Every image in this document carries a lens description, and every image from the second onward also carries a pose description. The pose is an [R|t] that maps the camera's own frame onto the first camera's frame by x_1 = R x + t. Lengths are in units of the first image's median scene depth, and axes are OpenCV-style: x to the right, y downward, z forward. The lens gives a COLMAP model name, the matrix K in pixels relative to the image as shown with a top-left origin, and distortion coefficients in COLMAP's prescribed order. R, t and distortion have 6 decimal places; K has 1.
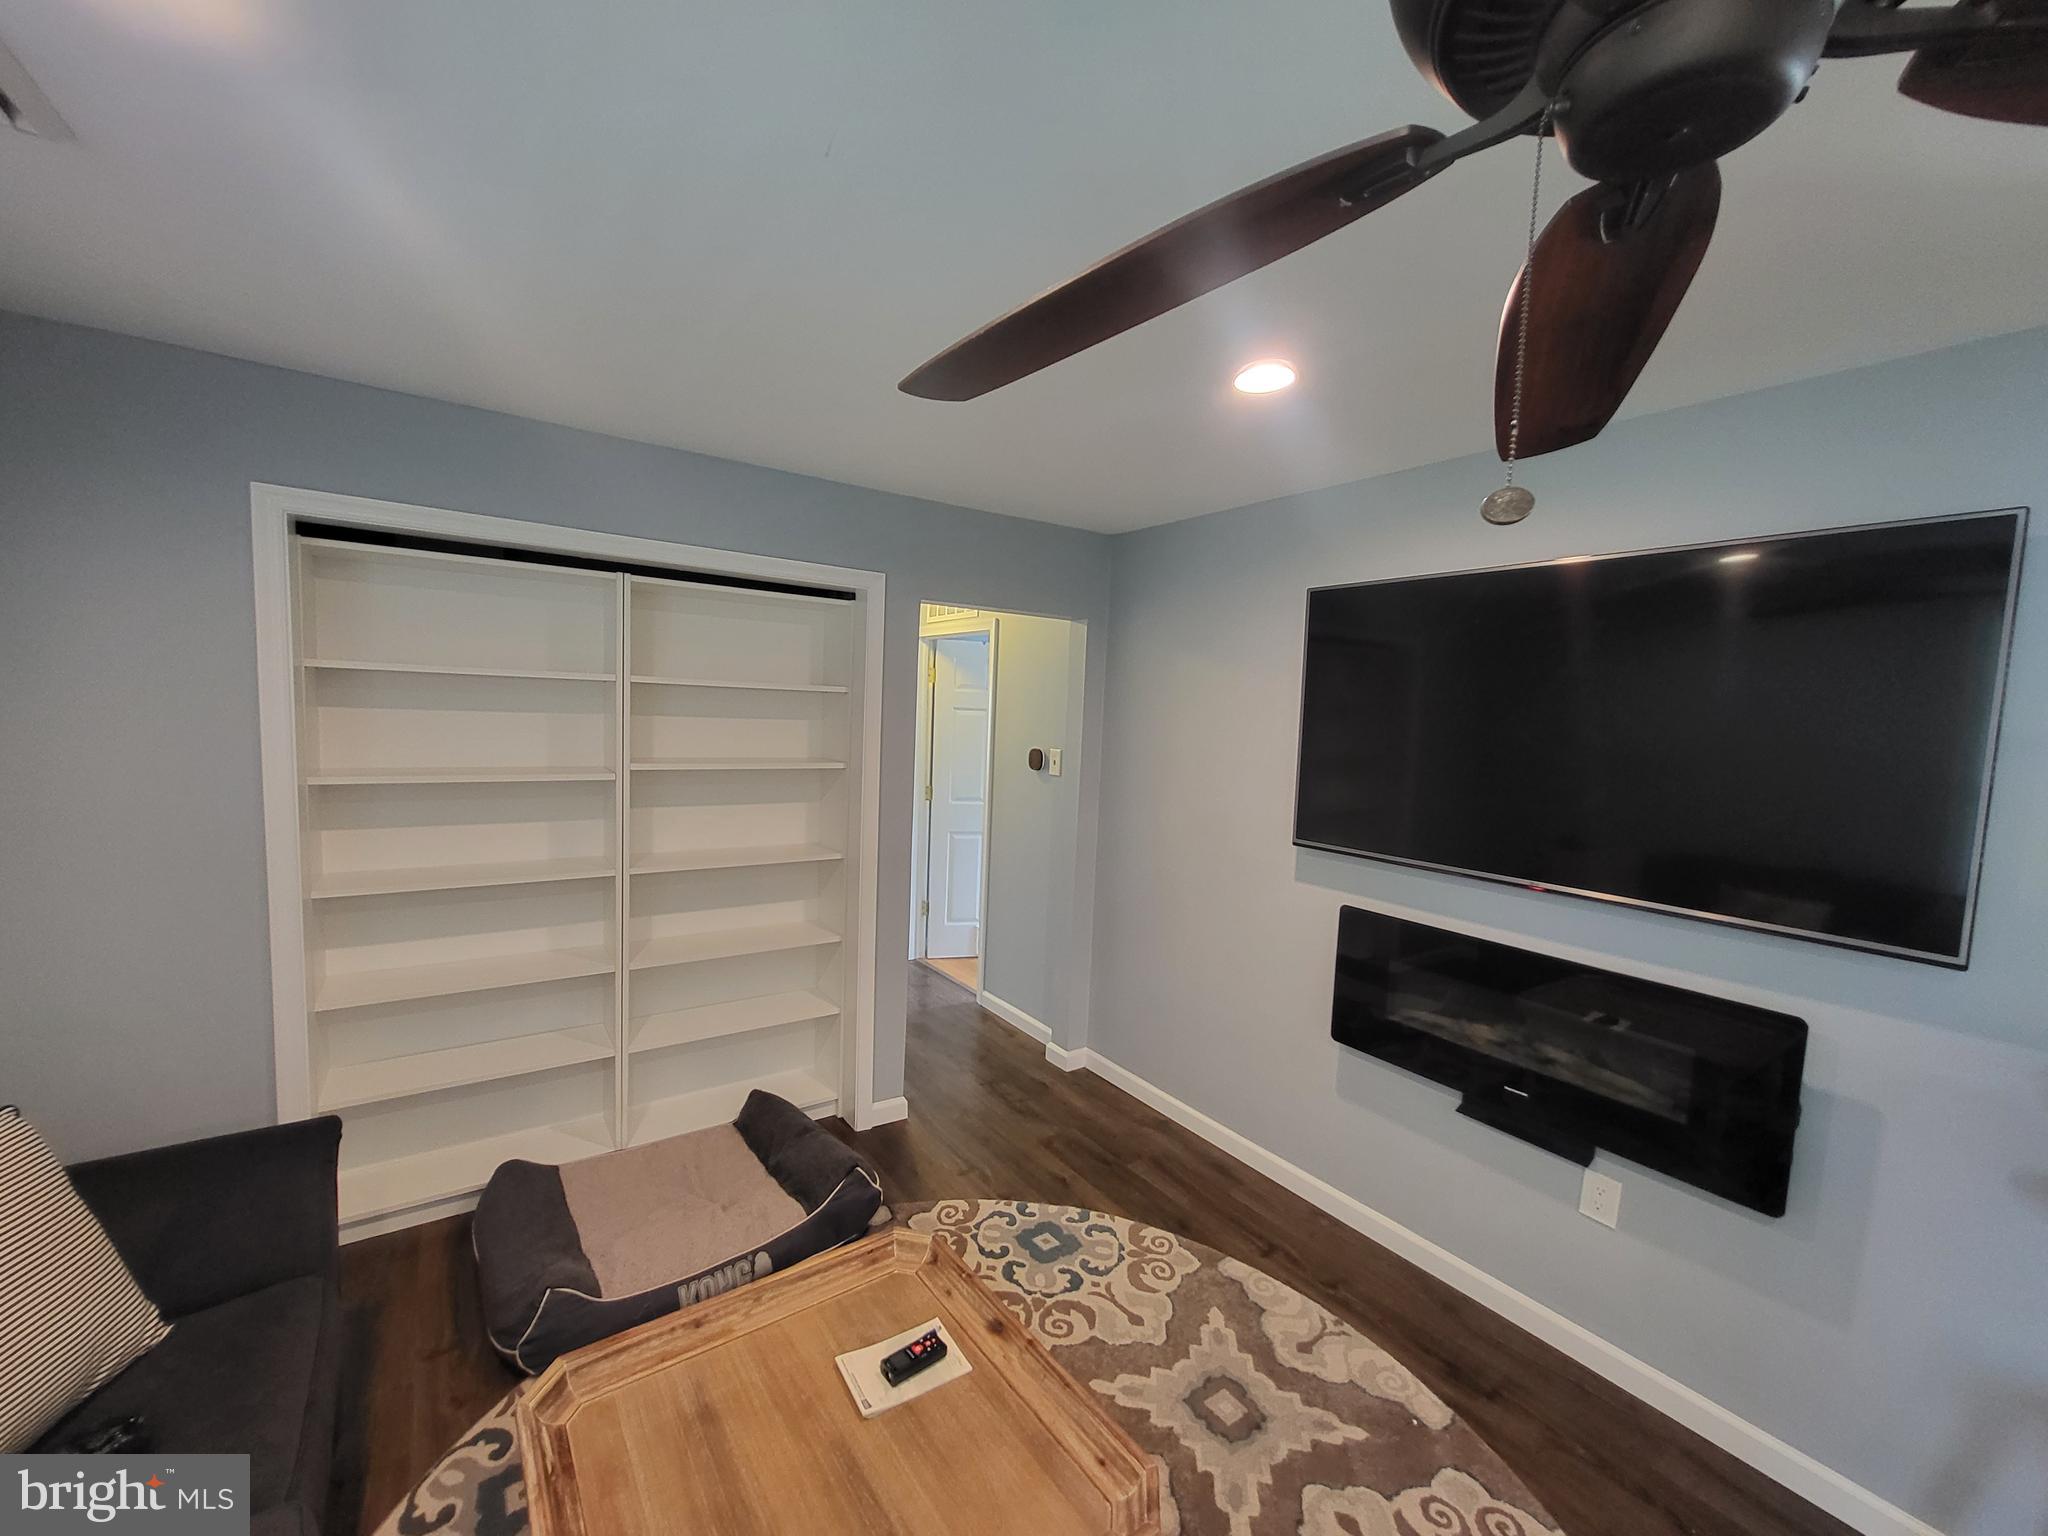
lens RADIAL K [[808.4, 0, 1002.9], [0, 808.4, 776.0], [0, 0, 1]] dist [0.001371, 0.001208]
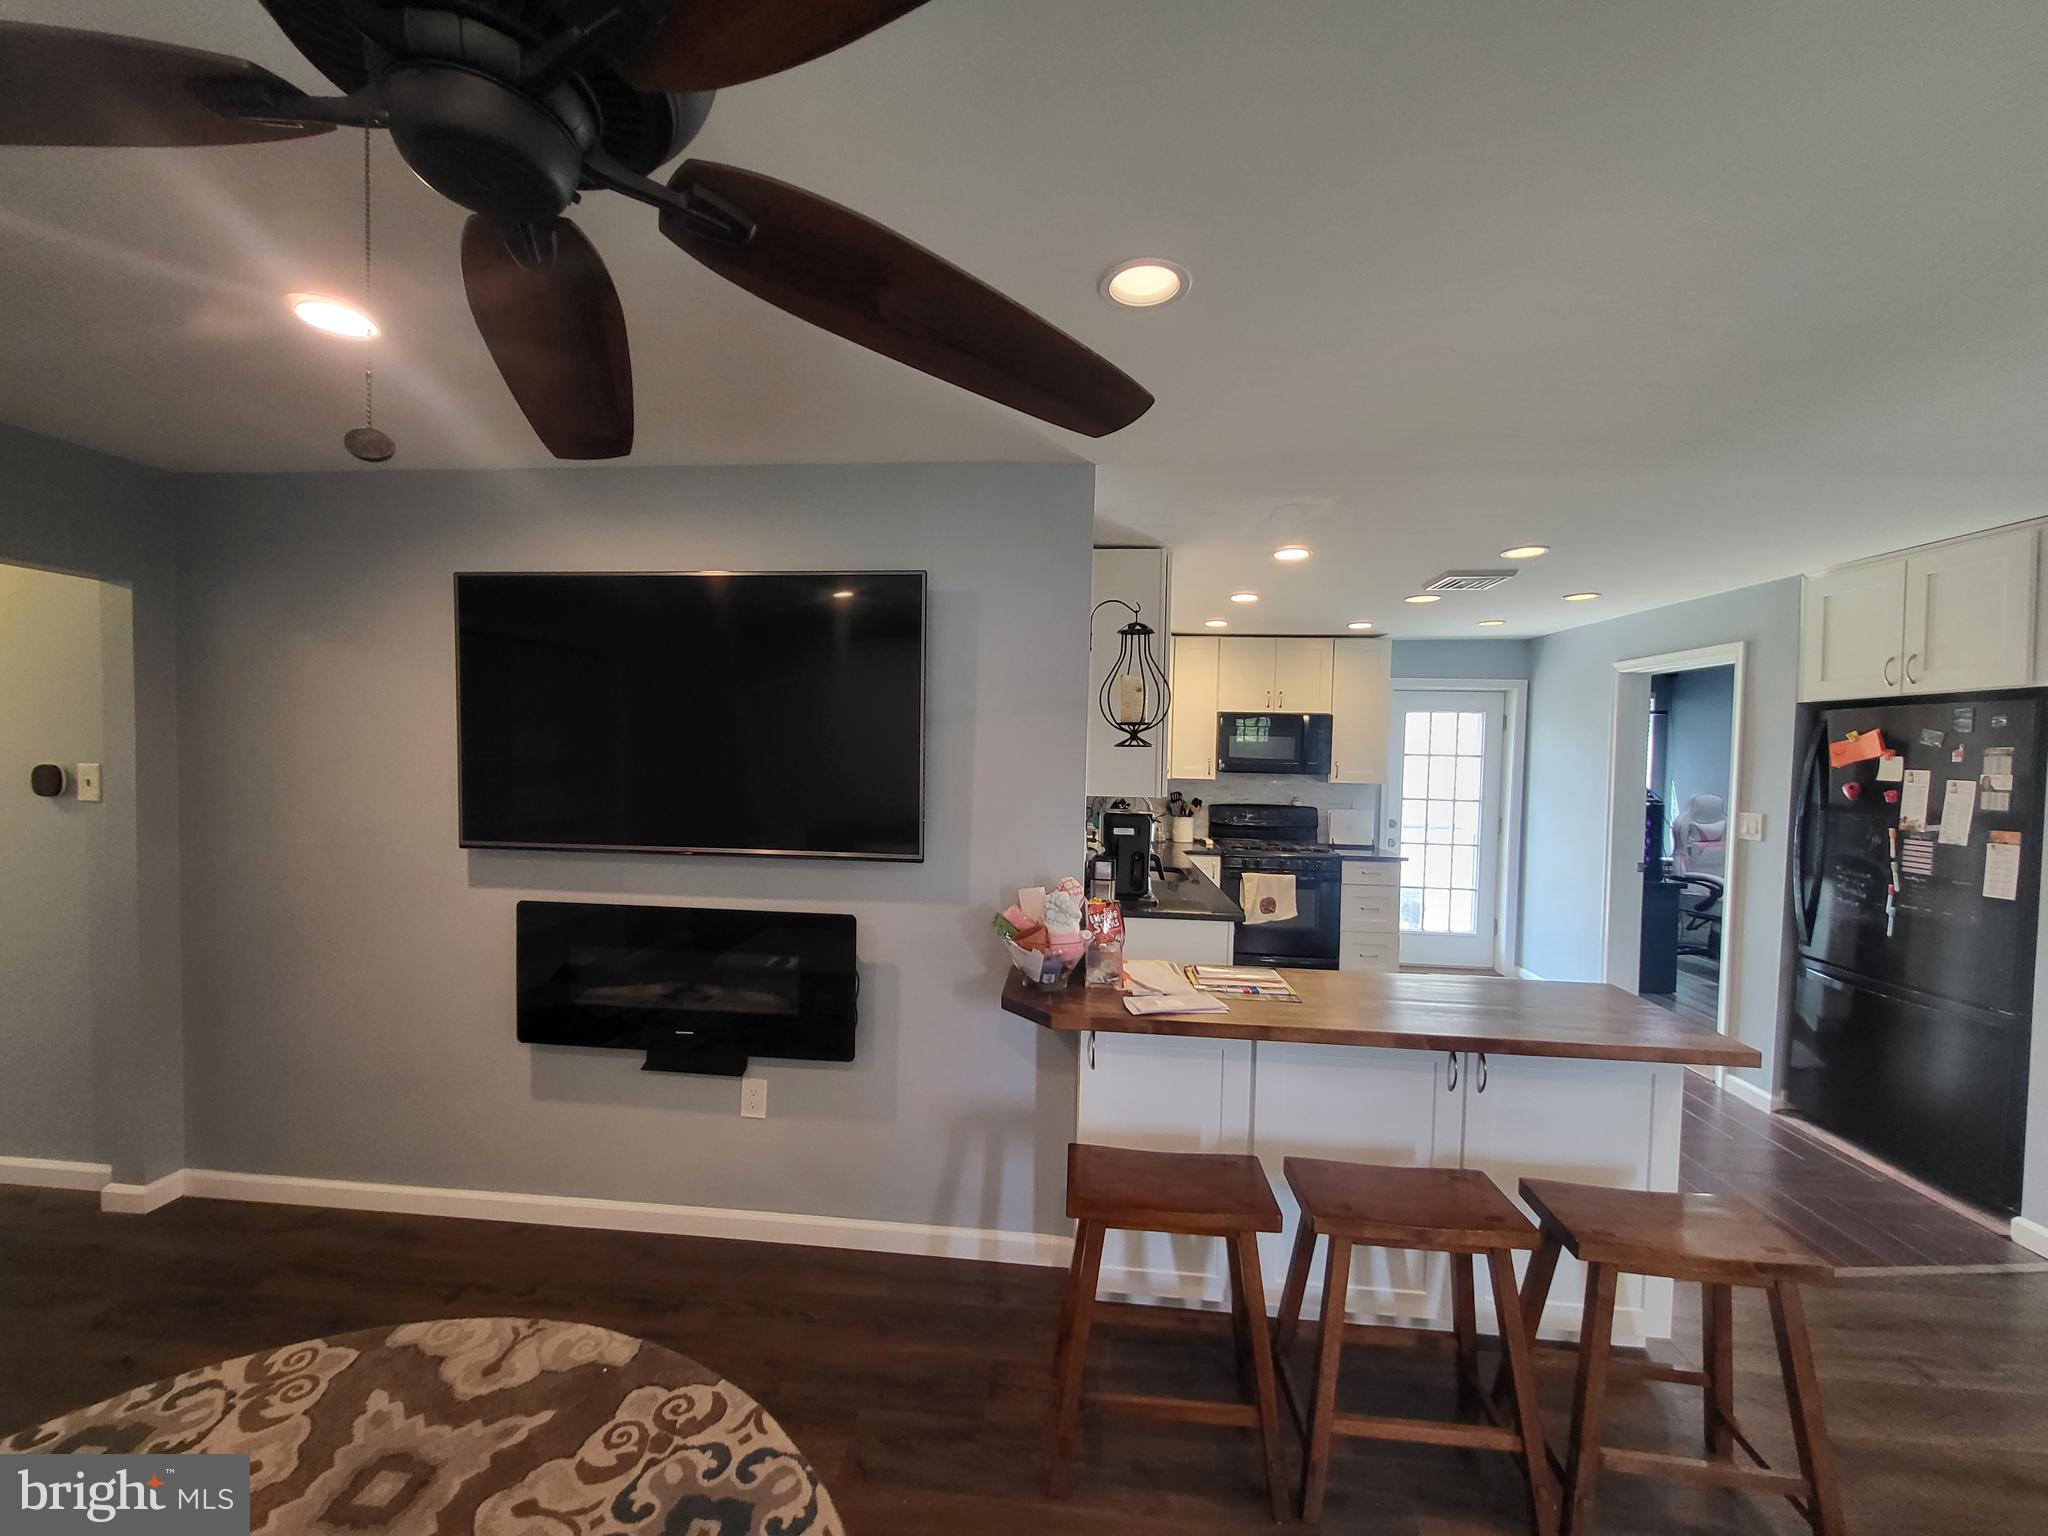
lens RADIAL K [[808.4, 0, 1007.3], [0, 808.4, 774.1], [0, 0, 1]] dist [0.001371, 0.001208]
pose [[0.643980, -0.054598, 0.763092, 0.063245], [0.071737, 0.997365, 0.010821, 0.038482], [-0.761672, 0.047773, 0.646200, -0.084744]]
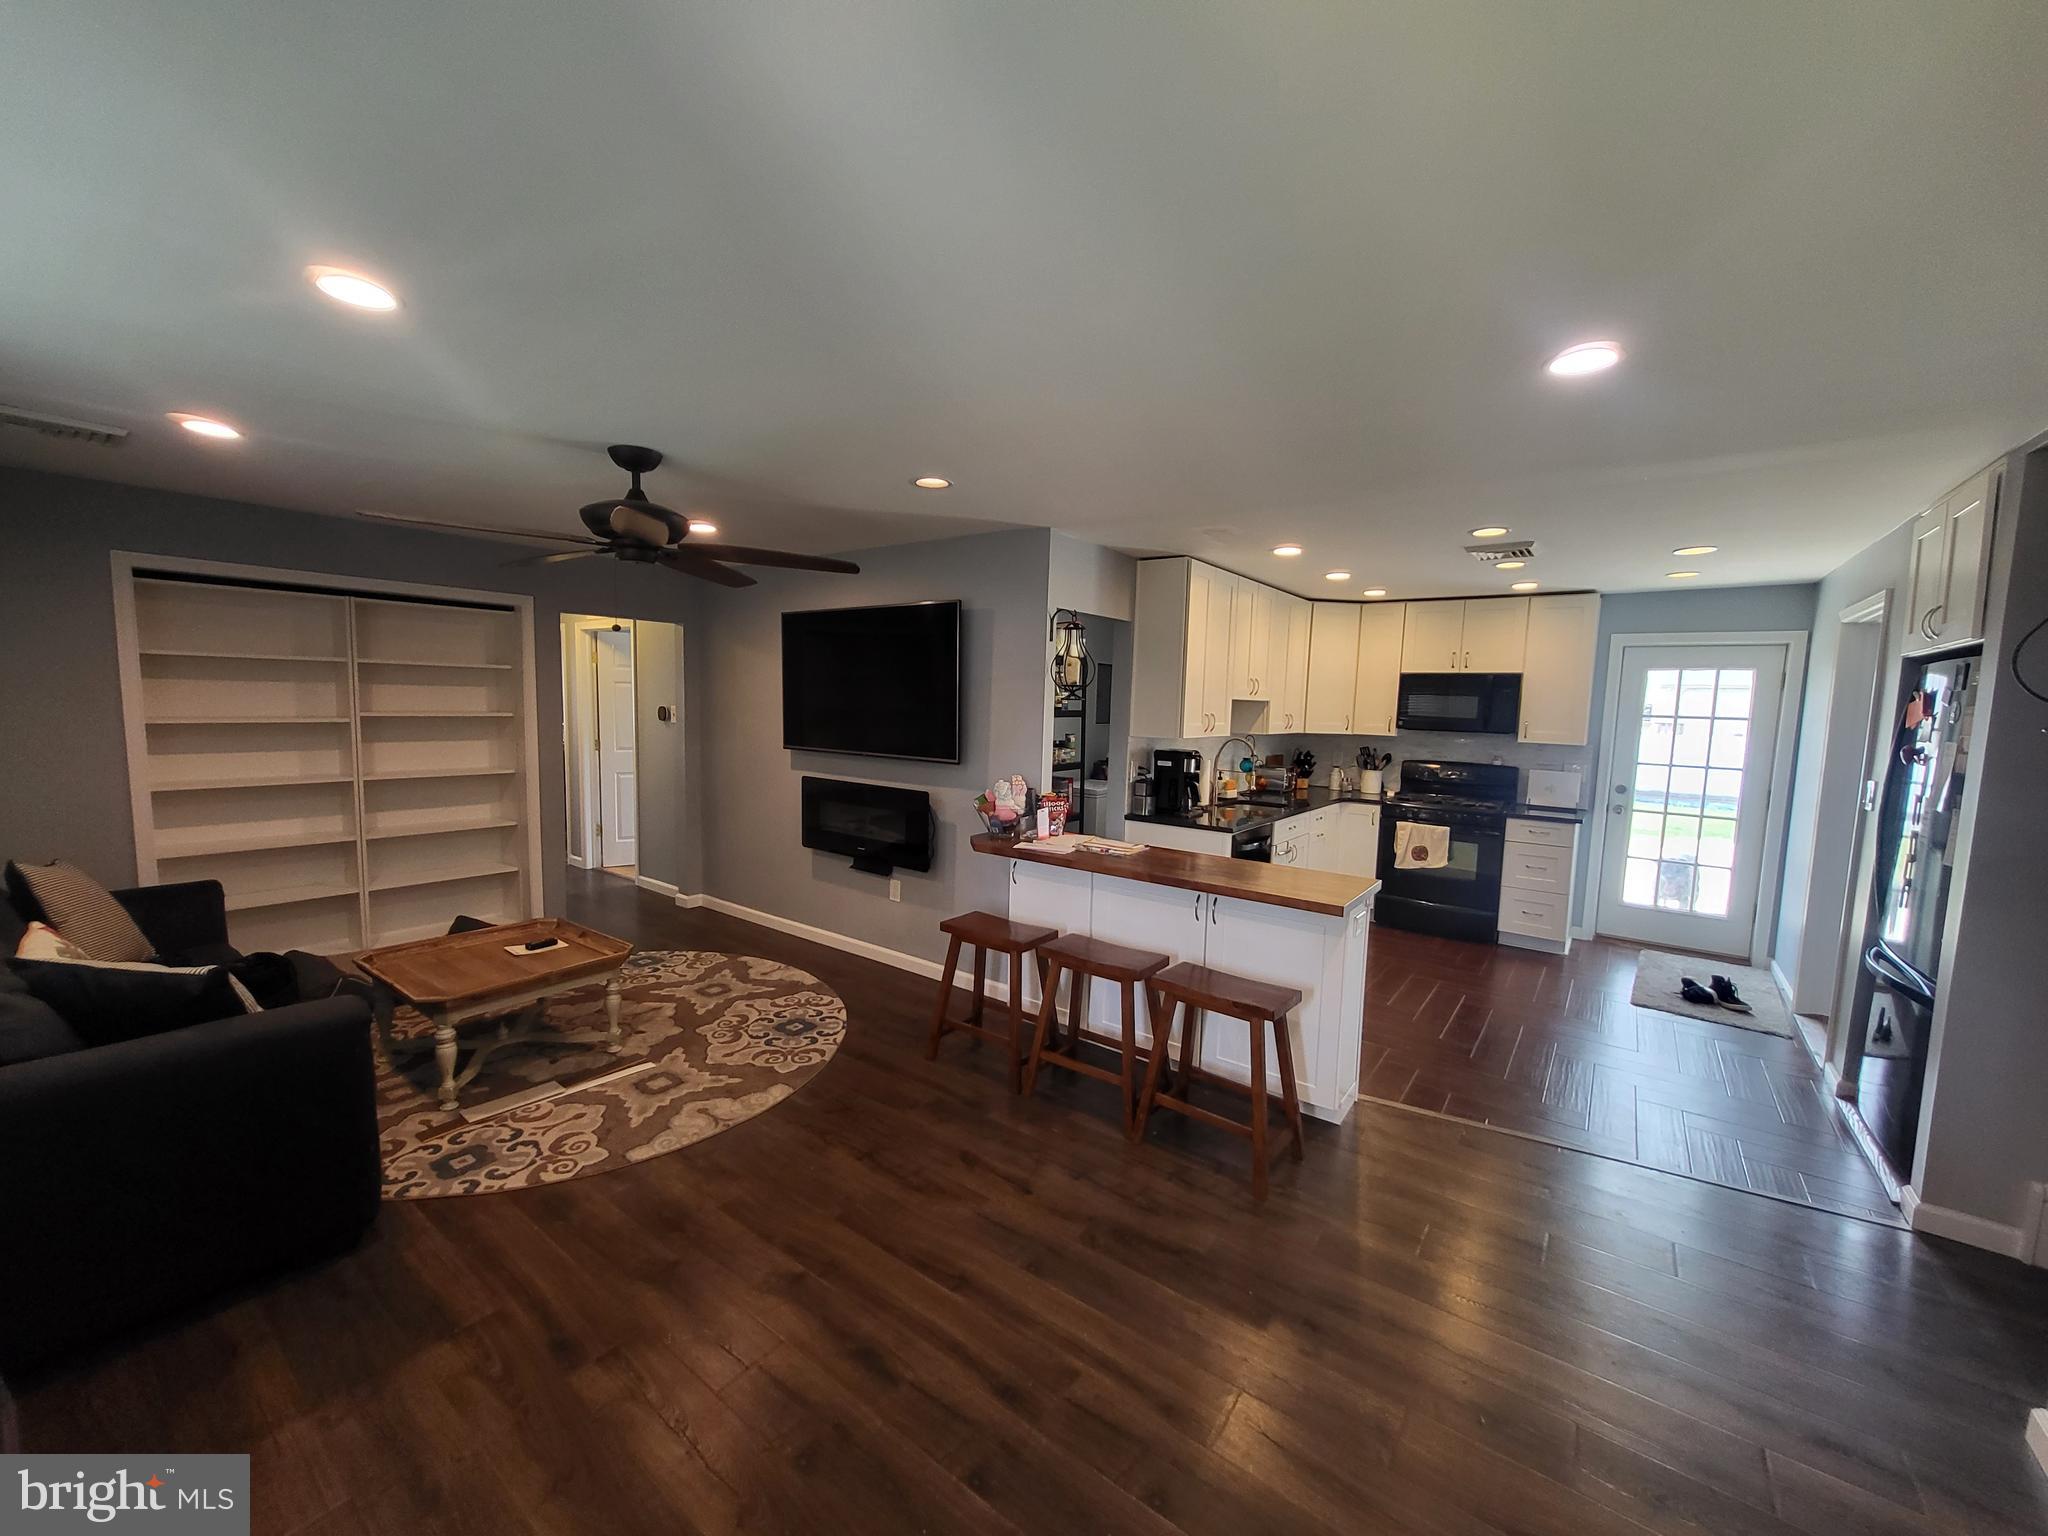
lens RADIAL K [[808.4, 0, 998.8], [0, 808.4, 777.9], [0, 0, 1]] dist [0.001371, 0.001208]
pose [[0.952892, -0.046447, 0.299731, 0.285600], [0.038688, 0.998746, 0.031774, 0.119799], [-0.300831, -0.018681, 0.953494, -0.999375]]
